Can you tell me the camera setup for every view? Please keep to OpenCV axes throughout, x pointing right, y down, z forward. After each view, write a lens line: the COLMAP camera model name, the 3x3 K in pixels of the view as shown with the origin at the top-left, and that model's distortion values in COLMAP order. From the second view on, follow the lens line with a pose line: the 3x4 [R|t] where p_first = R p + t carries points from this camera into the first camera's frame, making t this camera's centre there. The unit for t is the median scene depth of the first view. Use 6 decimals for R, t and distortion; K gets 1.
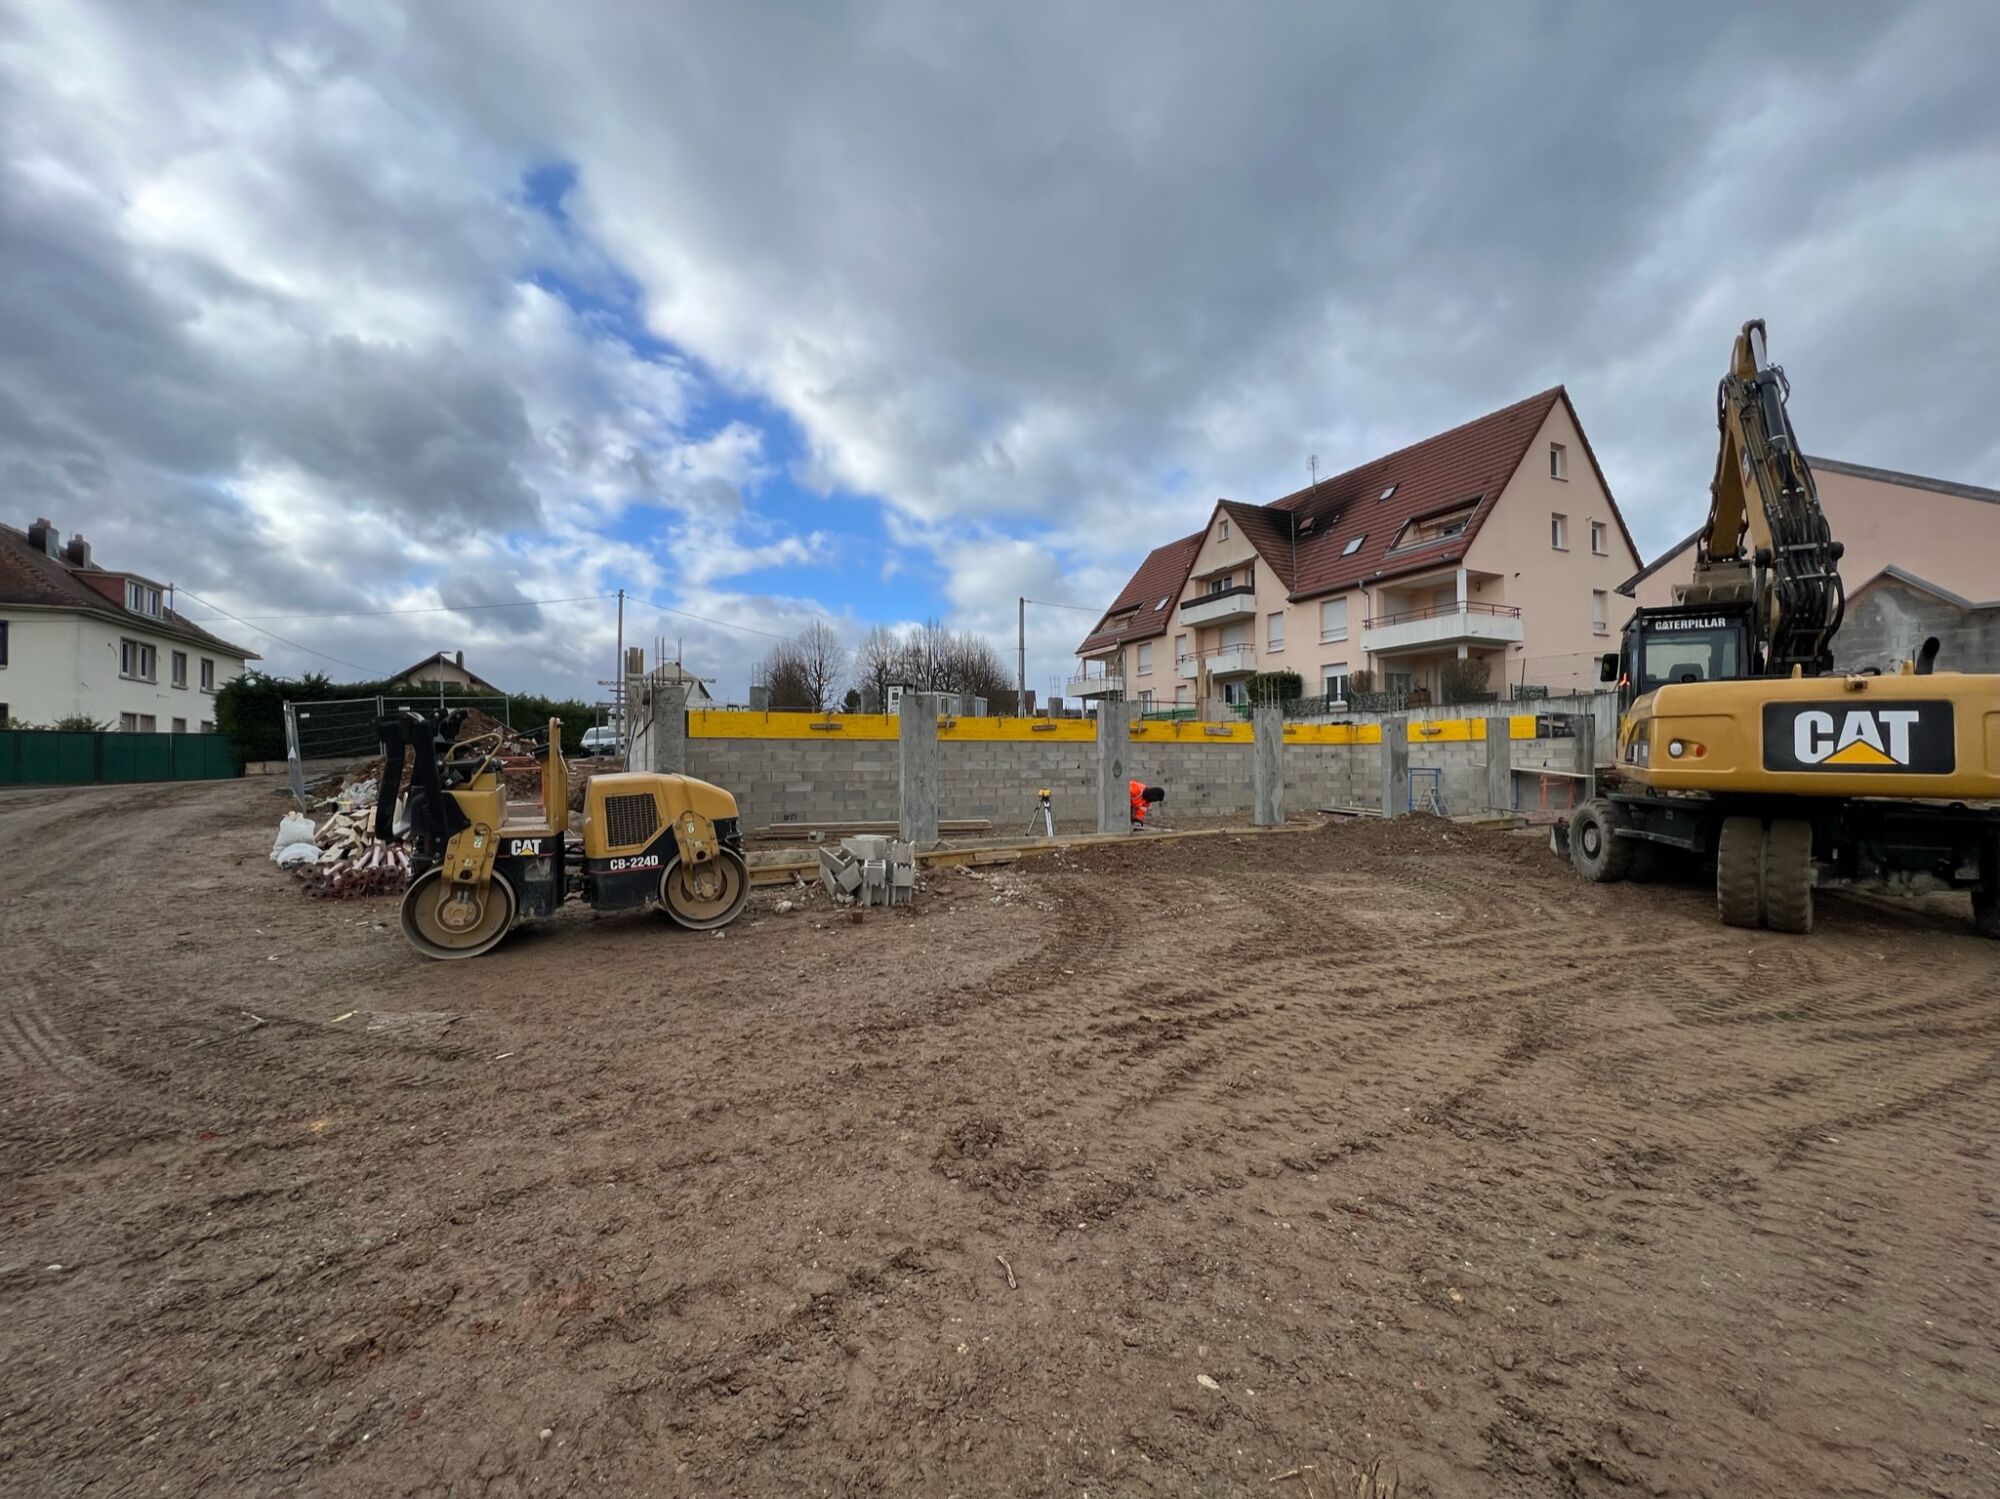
lens RADIAL K [[794.8, 0, 1003.4], [0, 794.8, 753.0], [0, 0, 1]] dist [0.000204, -0.001093]
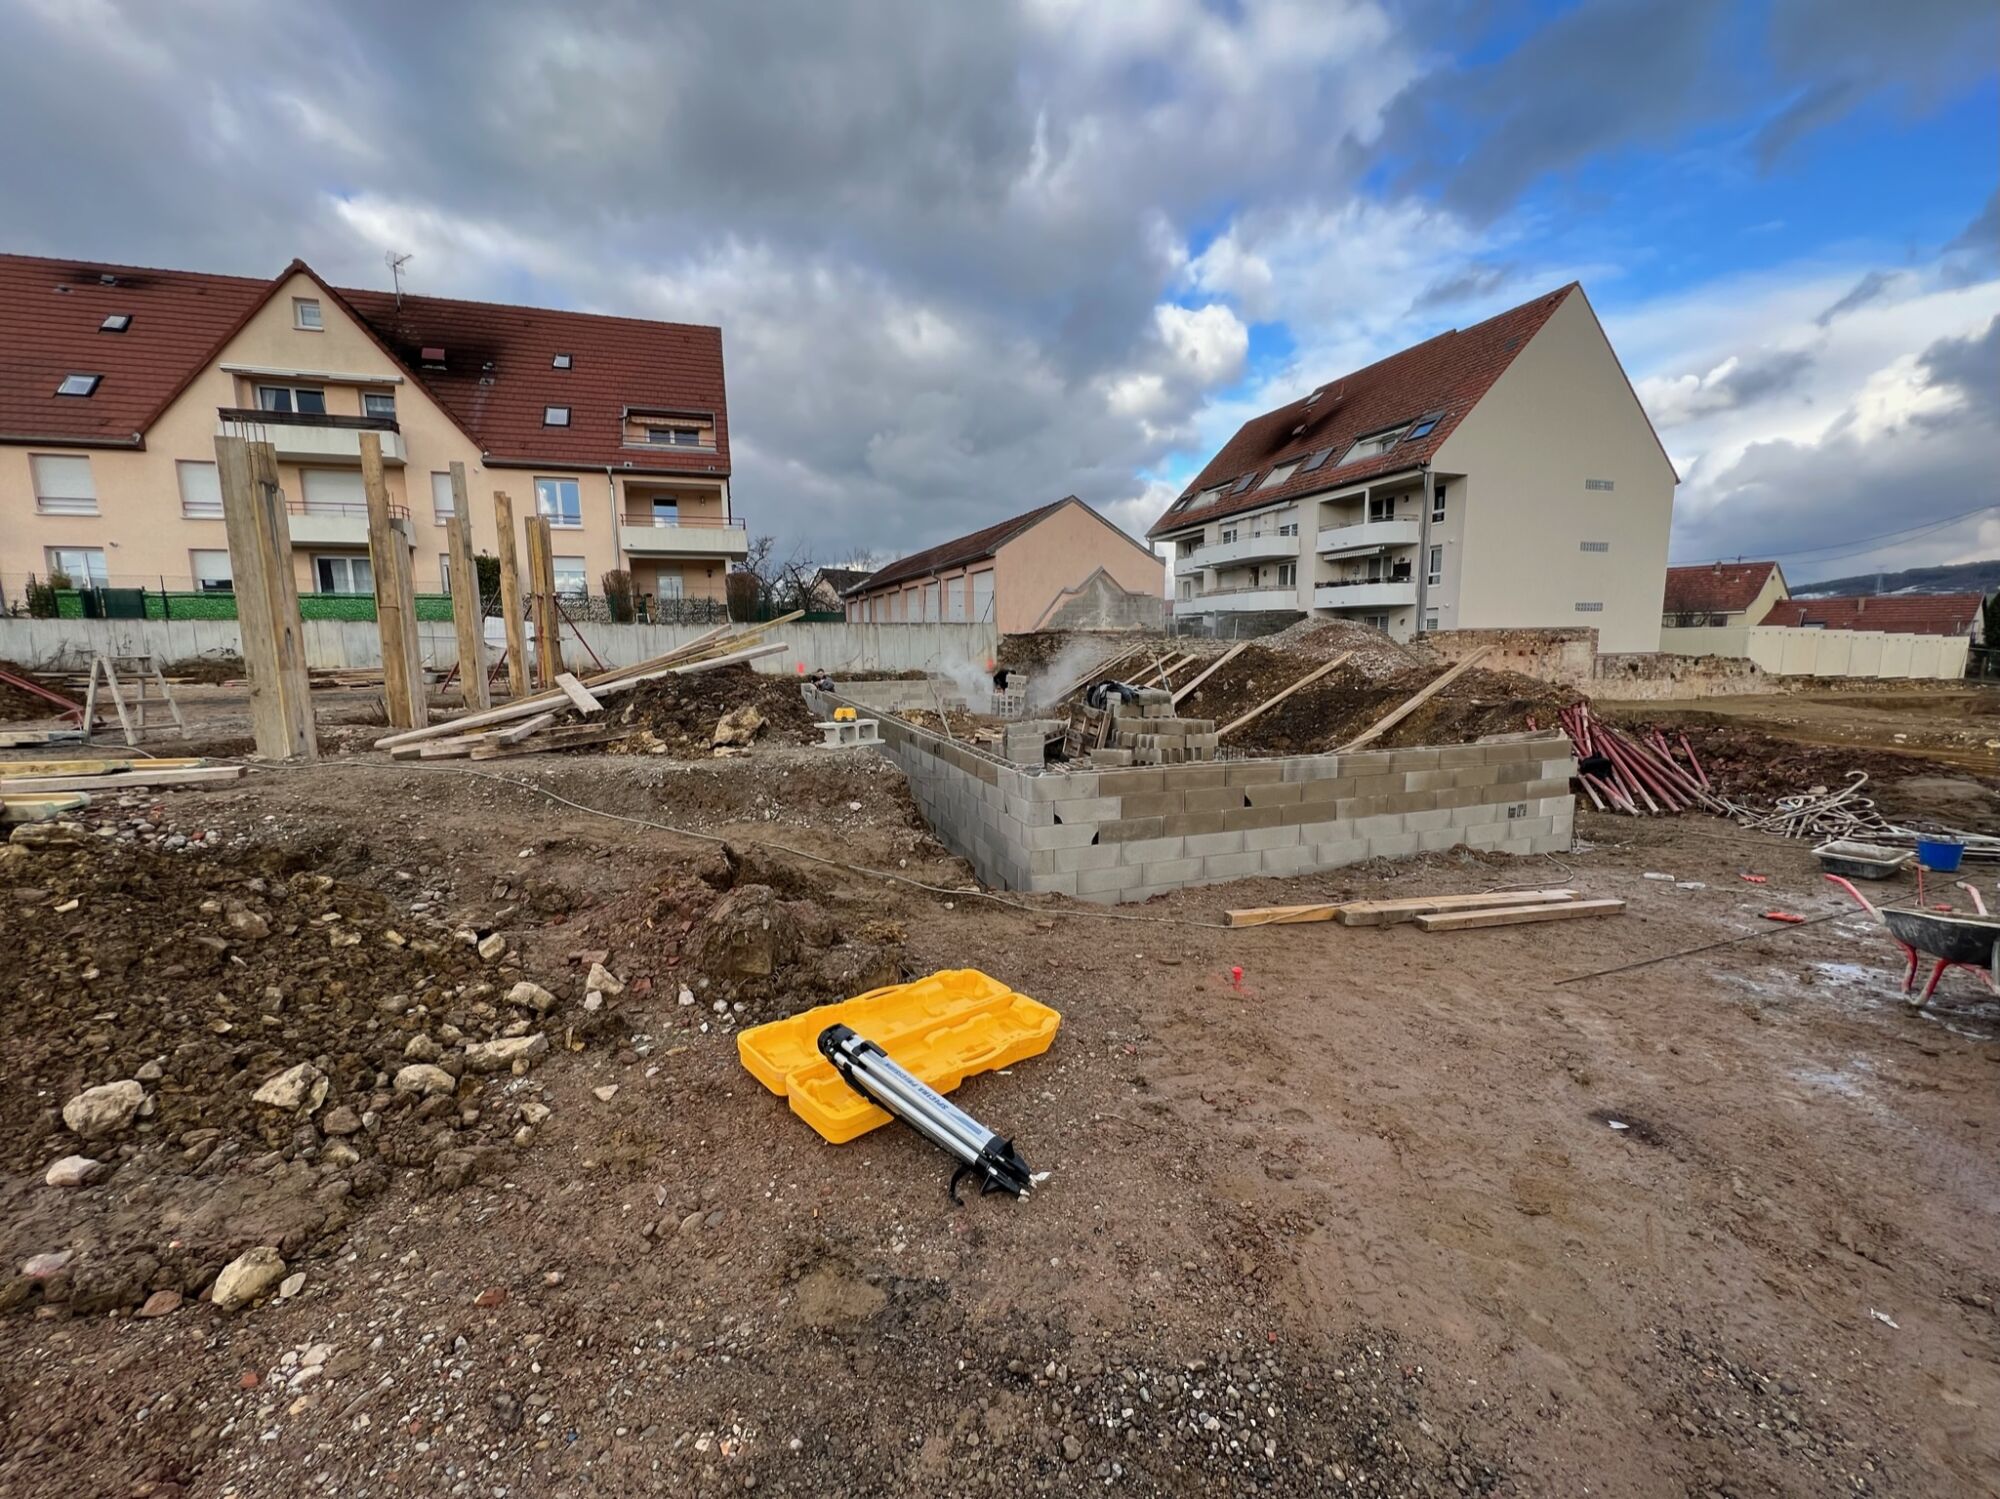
lens RADIAL K [[794.8, 0, 1000.8], [0, 794.8, 755.0], [0, 0, 1]] dist [0.000204, -0.001093]
pose [[0.123281, -0.130192, 0.983795, -0.357931], [-0.000078, 0.991356, 0.131202, -0.011505], [-0.992372, -0.016252, 0.122206, 0.388804]]
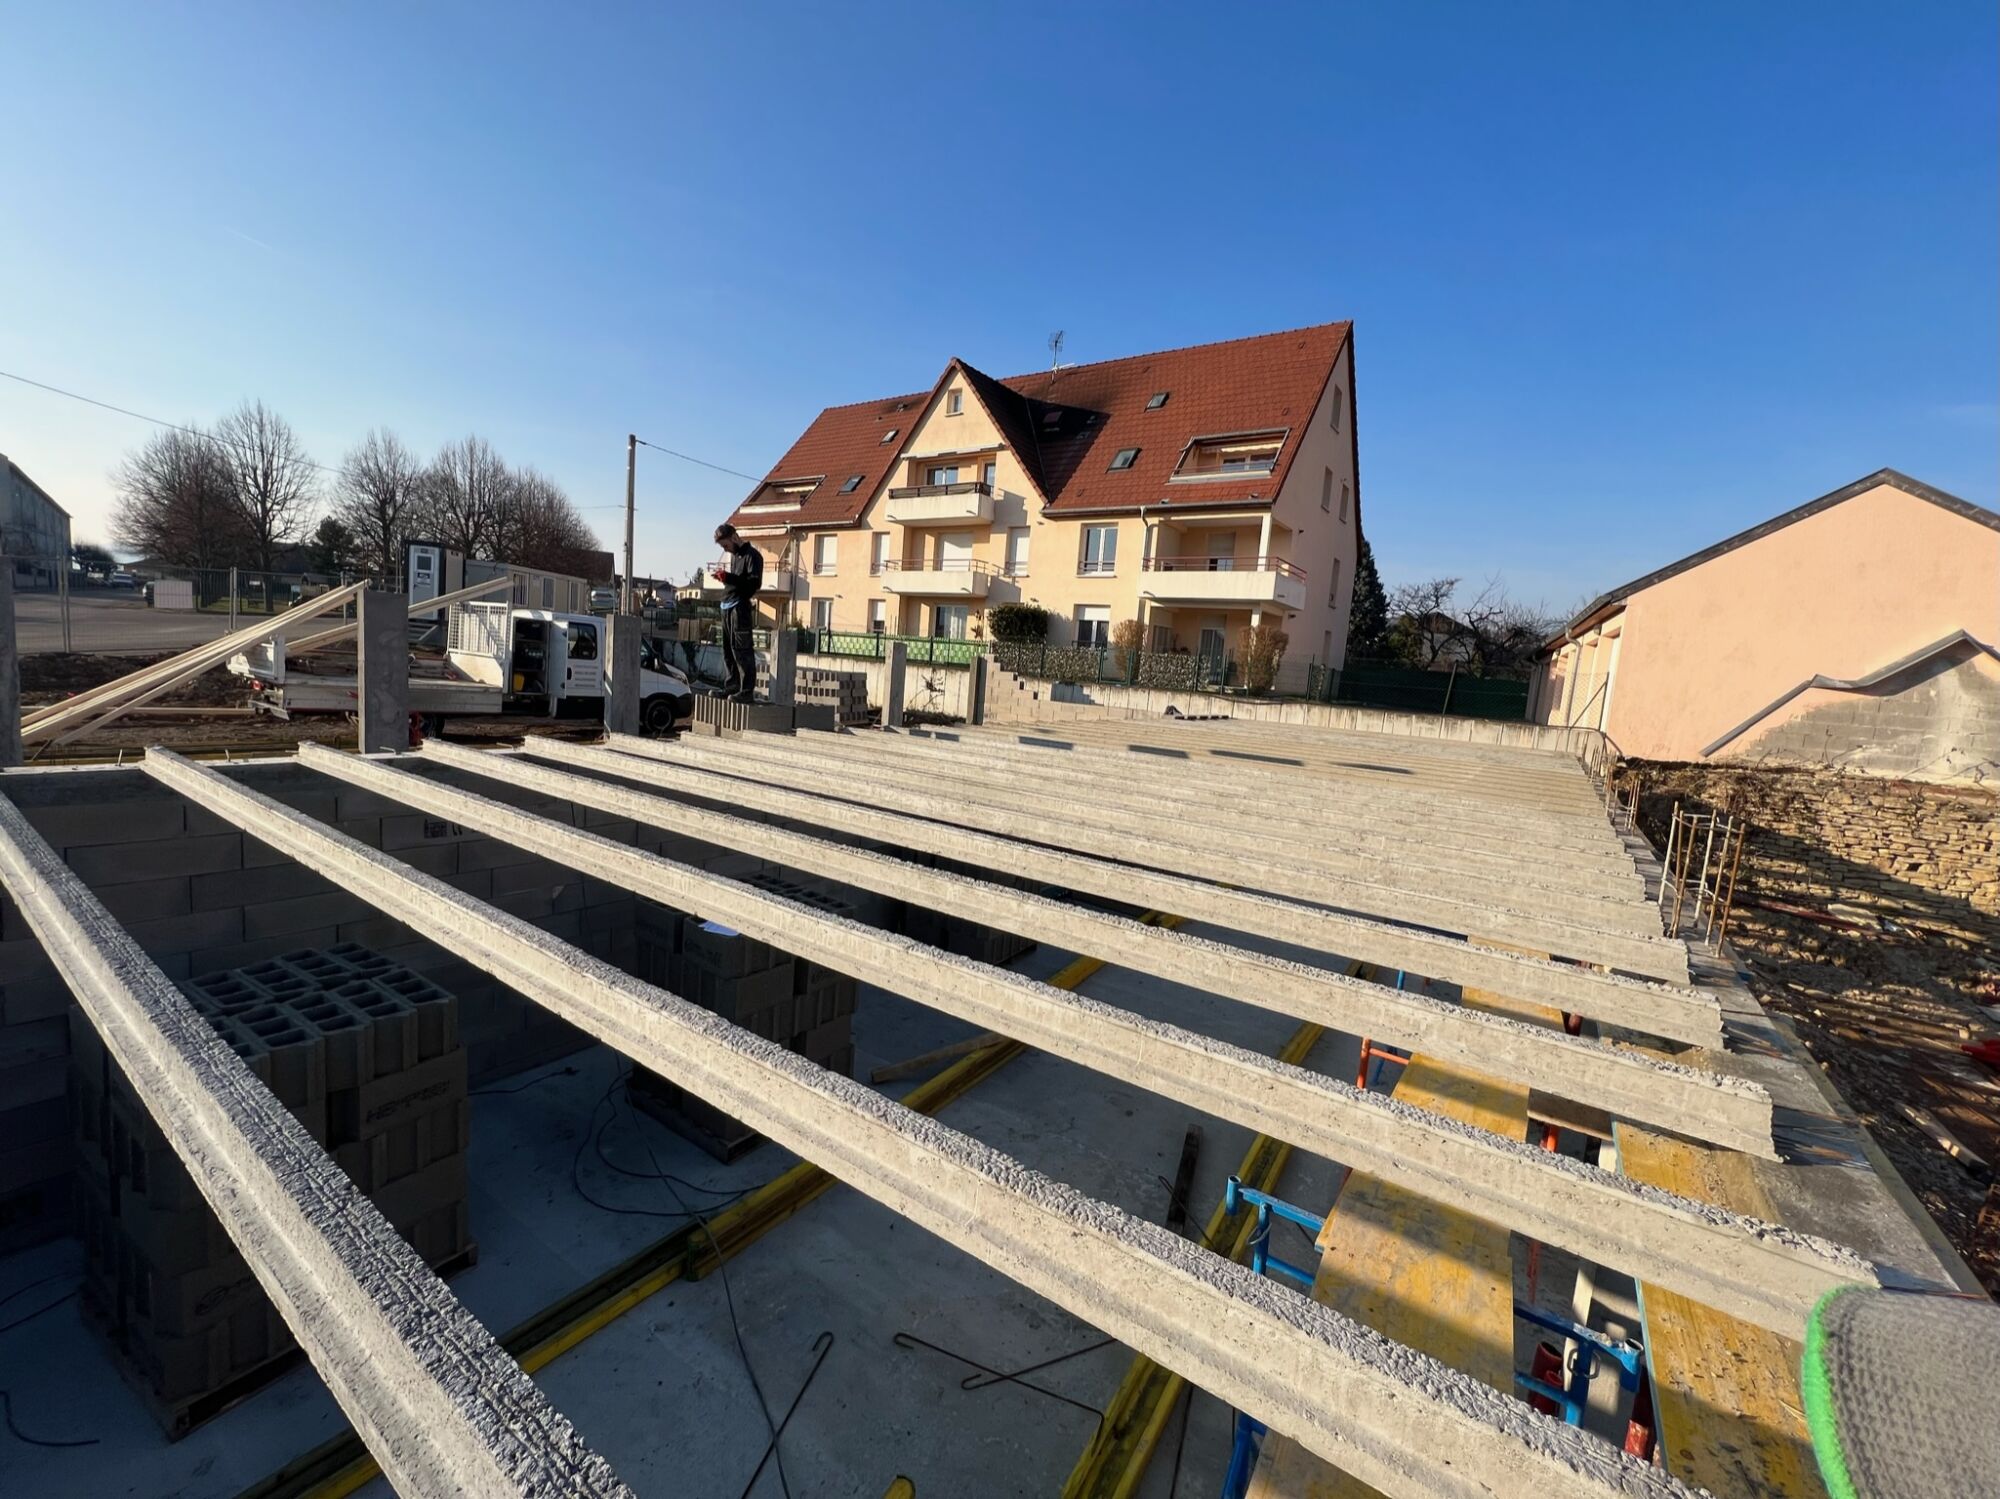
lens RADIAL K [[794.8, 0, 1001.3], [0, 794.8, 754.6], [0, 0, 1]] dist [0.000204, -0.001093]
pose [[0.870951, 0.018732, 0.491013, -0.055515], [-0.090184, 0.988393, 0.122259, -0.047067], [-0.483024, -0.150763, 0.862530, 0.293627]]
